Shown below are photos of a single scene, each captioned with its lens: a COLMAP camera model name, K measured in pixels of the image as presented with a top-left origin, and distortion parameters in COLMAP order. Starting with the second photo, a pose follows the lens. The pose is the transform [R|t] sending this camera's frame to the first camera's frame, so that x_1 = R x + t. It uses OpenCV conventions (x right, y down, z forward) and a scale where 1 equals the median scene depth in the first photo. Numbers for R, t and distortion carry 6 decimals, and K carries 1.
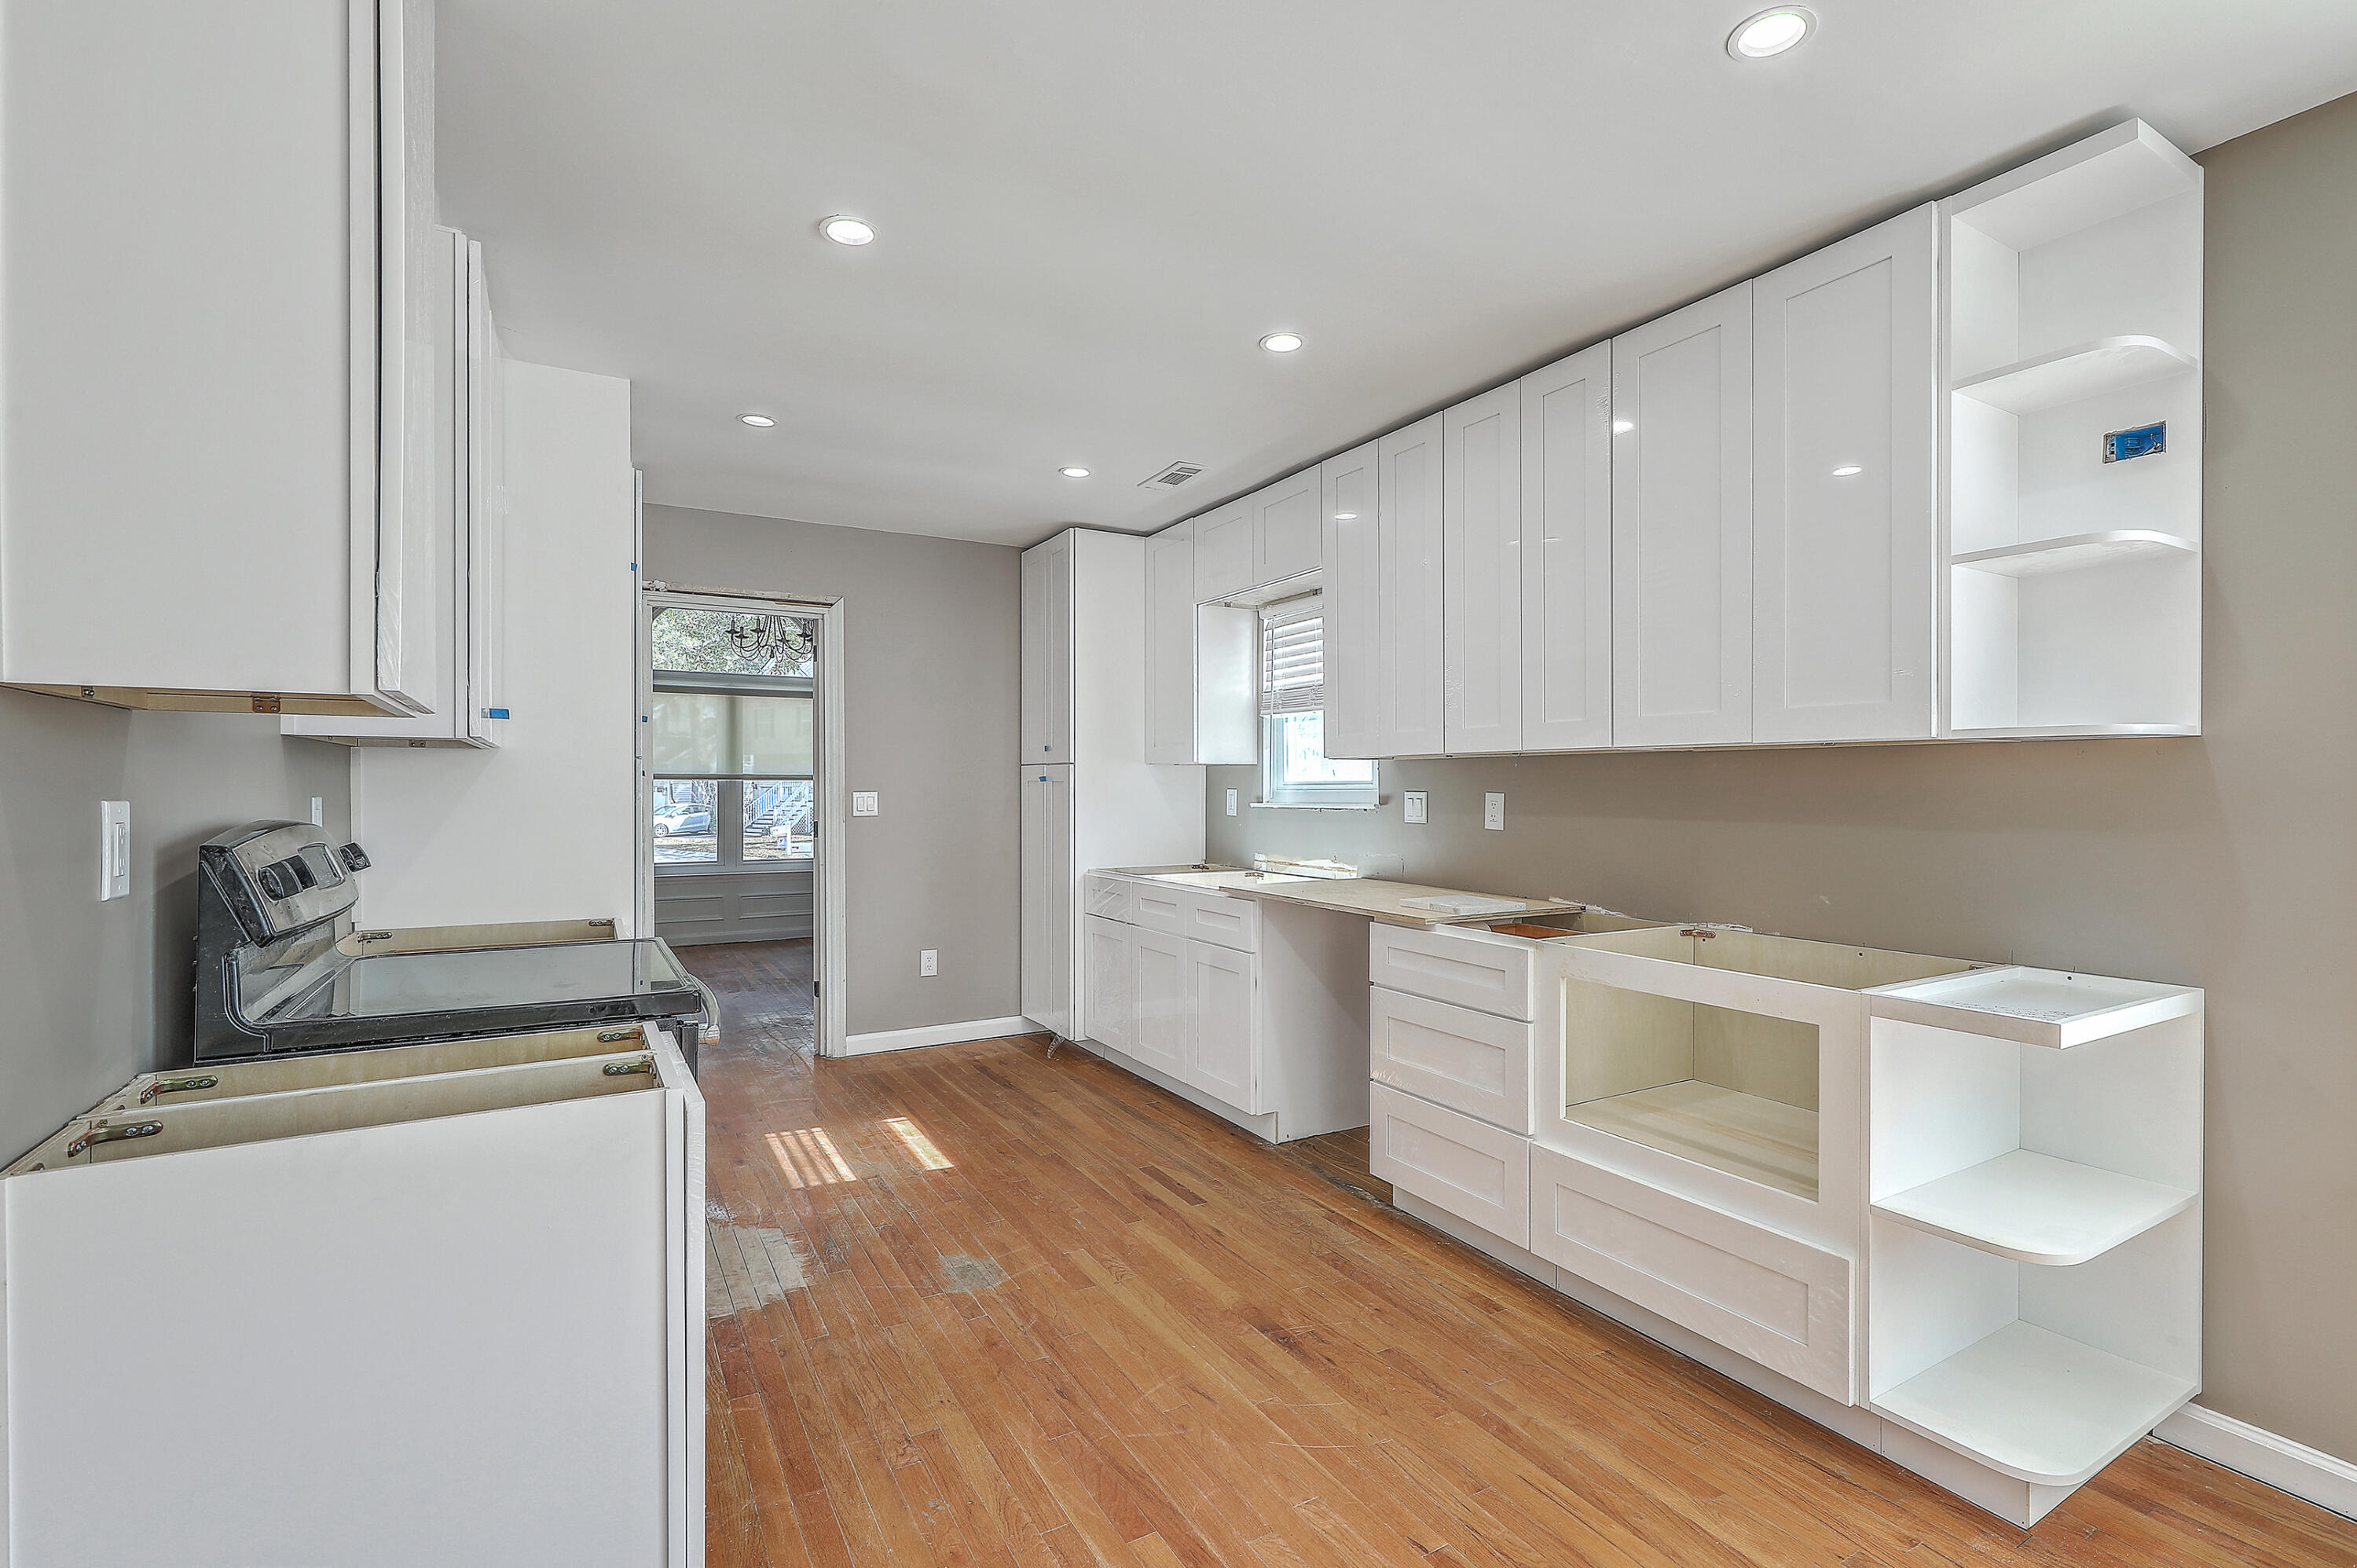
lens RADIAL K [[1072.4, 0, 1188.4], [0, 1072.4, 786.0], [0, 0, 1]] dist [0.000362, -0.000393]
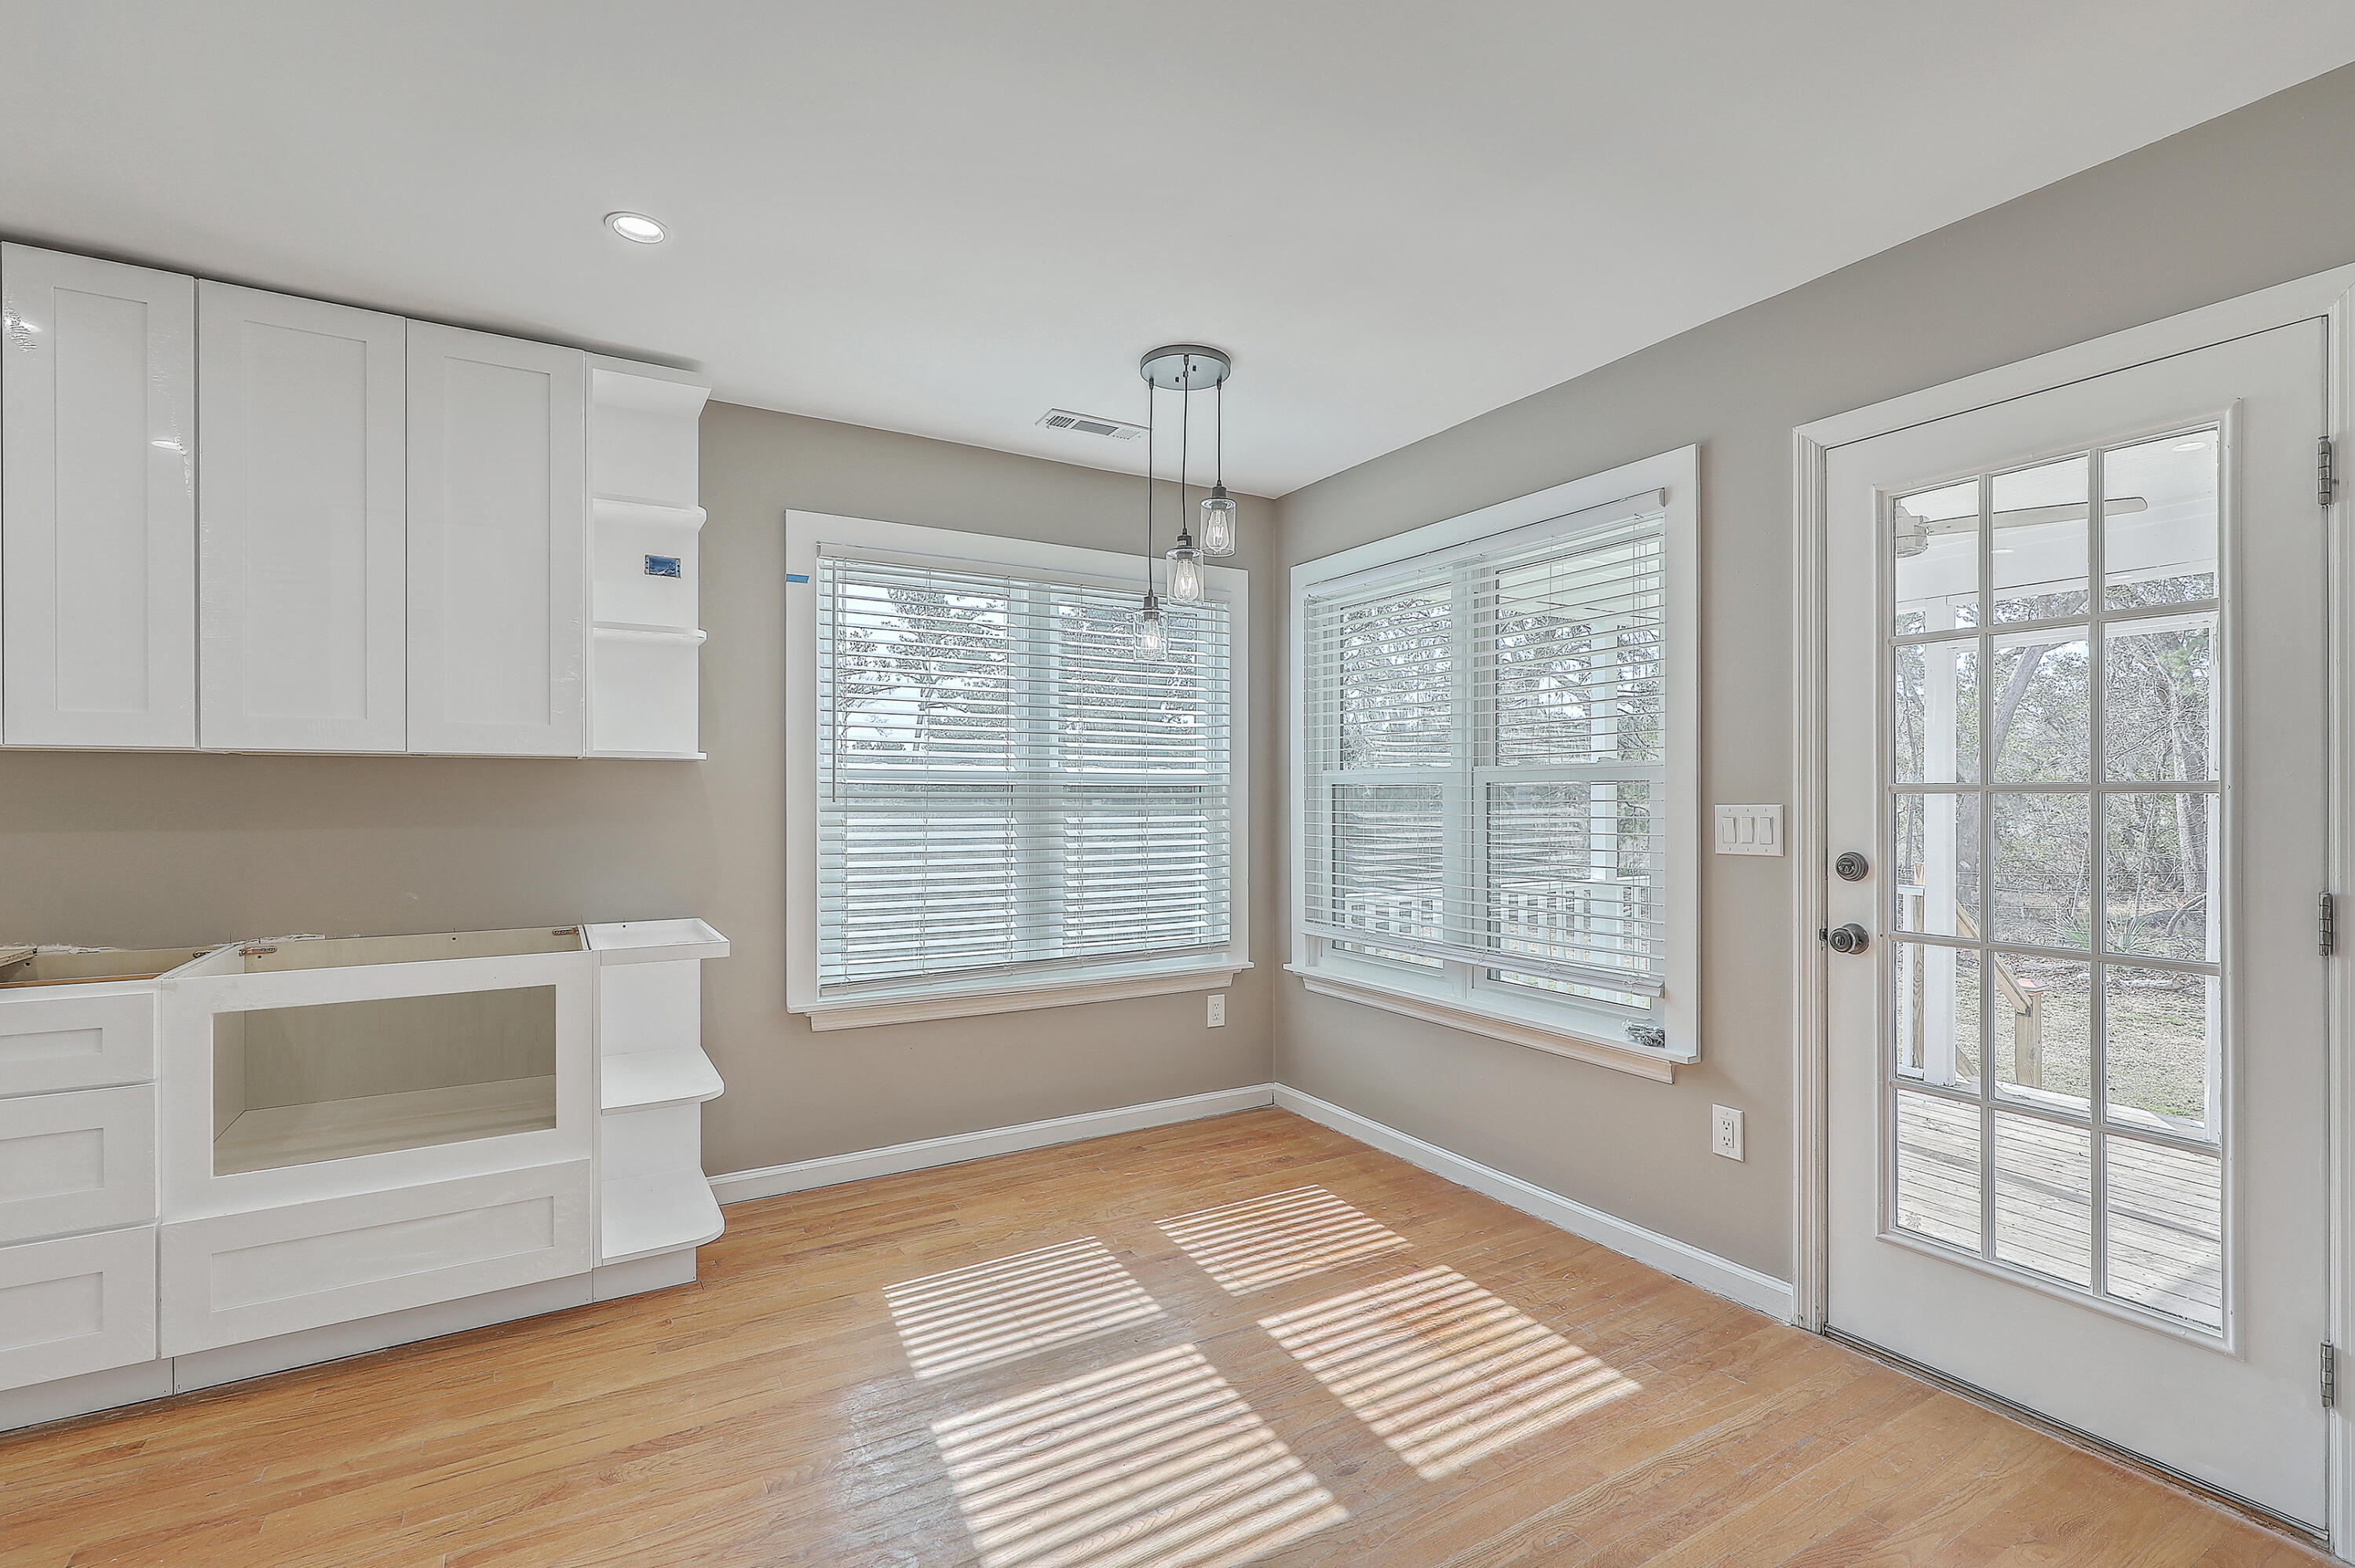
lens RADIAL K [[1071.4, 0, 1197.6], [0, 1071.4, 789.3], [0, 0, 1]] dist [0.000362, -0.000393]
pose [[-0.021793, 0.001481, 0.999761, -0.404706], [0.003022, 0.999994, -0.001416, 0.000350], [-0.999758, 0.002991, -0.021797, 0.170626]]
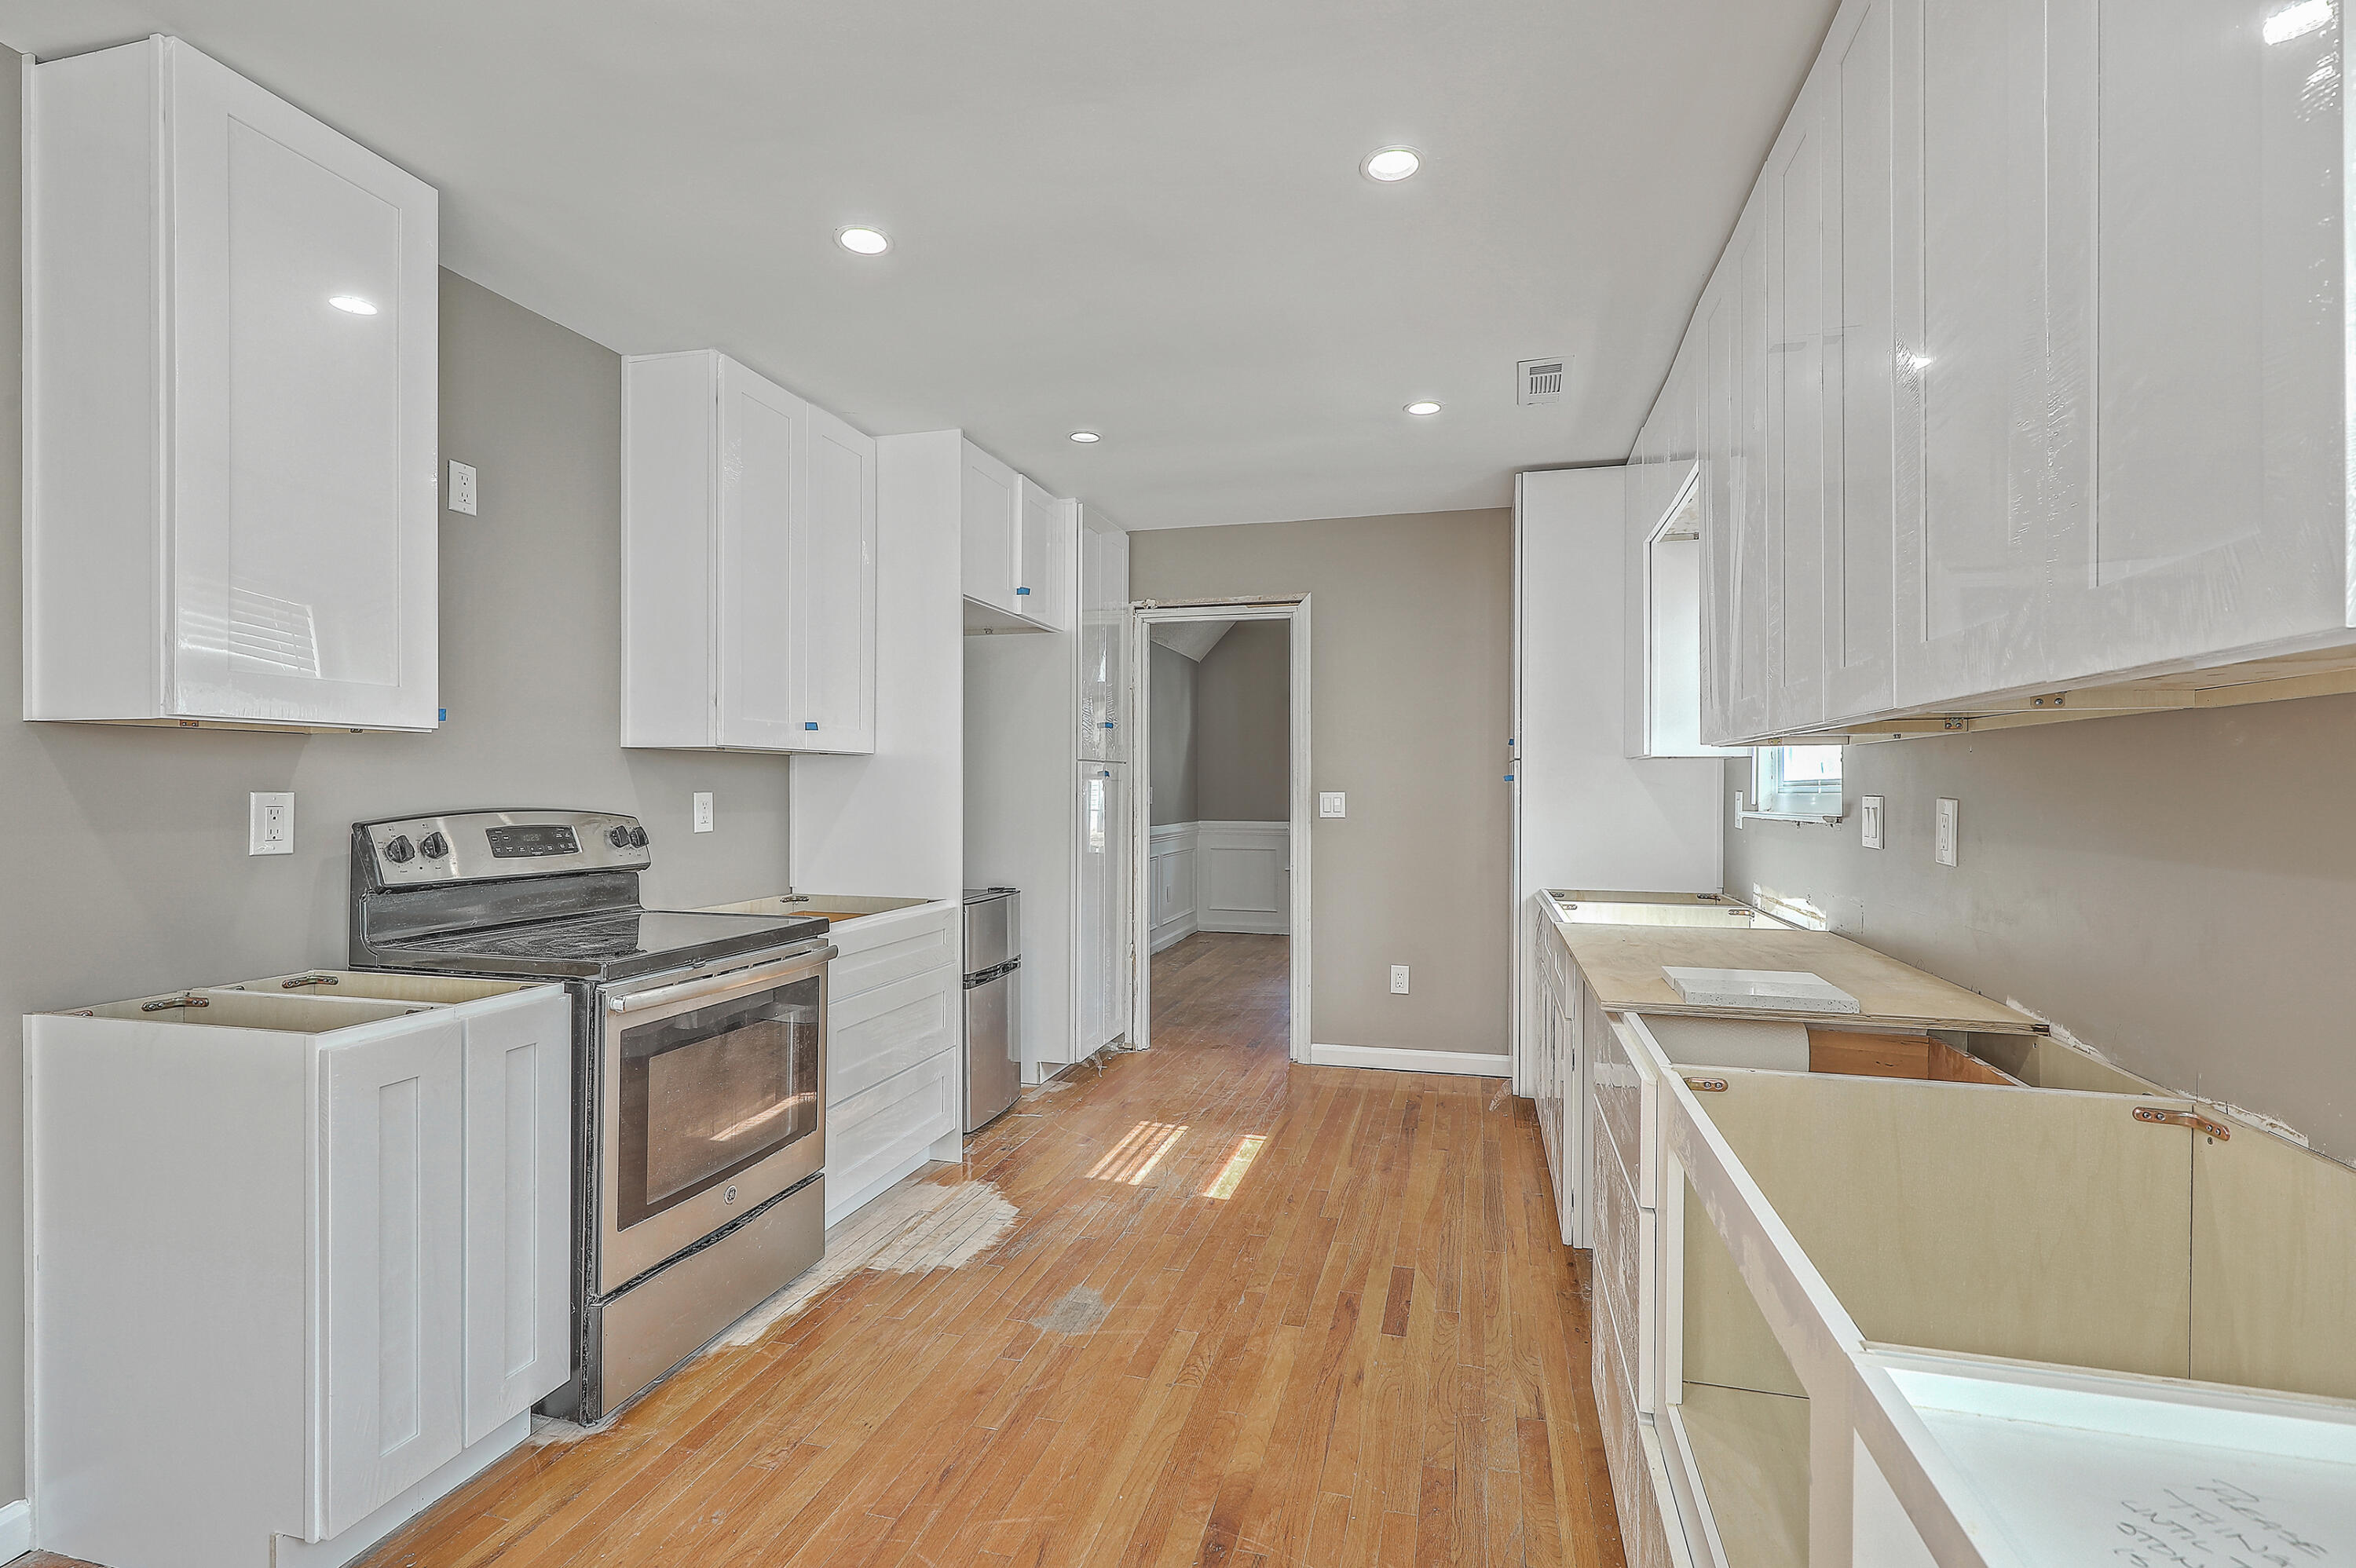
lens RADIAL K [[1071.9, 0, 1181.0], [0, 1071.9, 785.0], [0, 0, 1]] dist [0.000362, -0.000393]
pose [[0.704883, 0.001323, -0.709322, 0.422442], [-0.003306, 0.999994, -0.001420, 0.001151], [0.709316, 0.003346, 0.704883, 0.339330]]
